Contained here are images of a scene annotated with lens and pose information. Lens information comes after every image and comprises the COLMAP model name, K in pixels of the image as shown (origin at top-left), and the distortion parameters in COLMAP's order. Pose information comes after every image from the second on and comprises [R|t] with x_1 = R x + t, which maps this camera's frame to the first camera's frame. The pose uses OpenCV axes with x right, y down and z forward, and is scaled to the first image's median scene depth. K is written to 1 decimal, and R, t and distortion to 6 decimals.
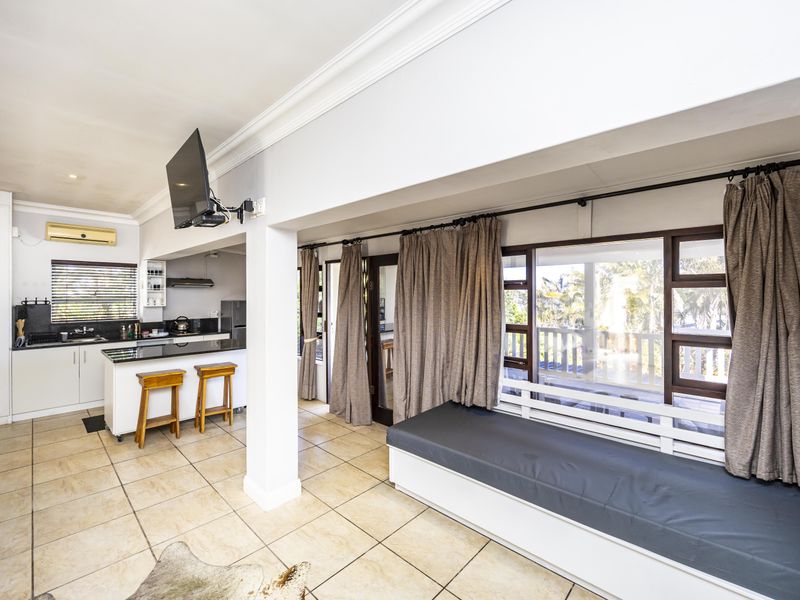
lens RADIAL K [[346.2, 0, 417.9], [0, 346.2, 293.4], [0, 0, 1]] dist [-0.007040, 0.000086]
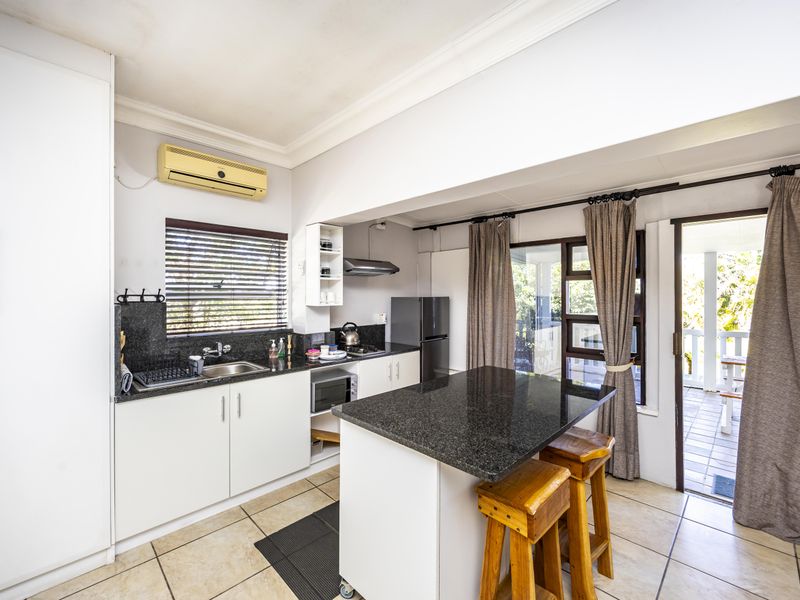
lens RADIAL K [[346.2, 0, 404.2], [0, 346.2, 289.9], [0, 0, 1]] dist [-0.007040, 0.000086]
pose [[0.999272, -0.002588, -0.038053, -0.761726], [0.002236, 0.999954, -0.009274, 0.021070], [0.038076, 0.009182, 0.999233, 0.538297]]
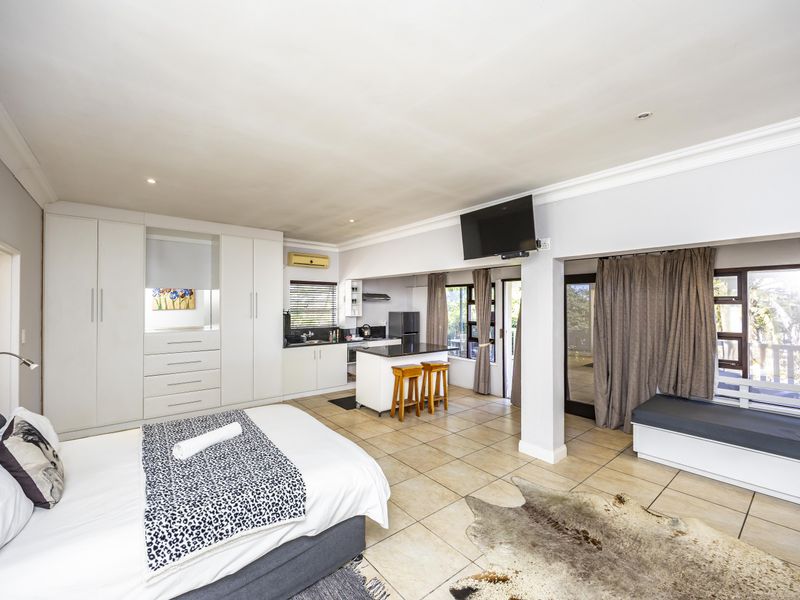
lens RADIAL K [[346.2, 0, 401.1], [0, 346.2, 301.5], [0, 0, 1]] dist [-0.007040, 0.000086]
pose [[0.988803, -0.000197, -0.149226, -0.504479], [-0.001197, 0.999956, -0.009256, -0.005322], [0.149222, 0.009331, 0.988760, -0.280853]]
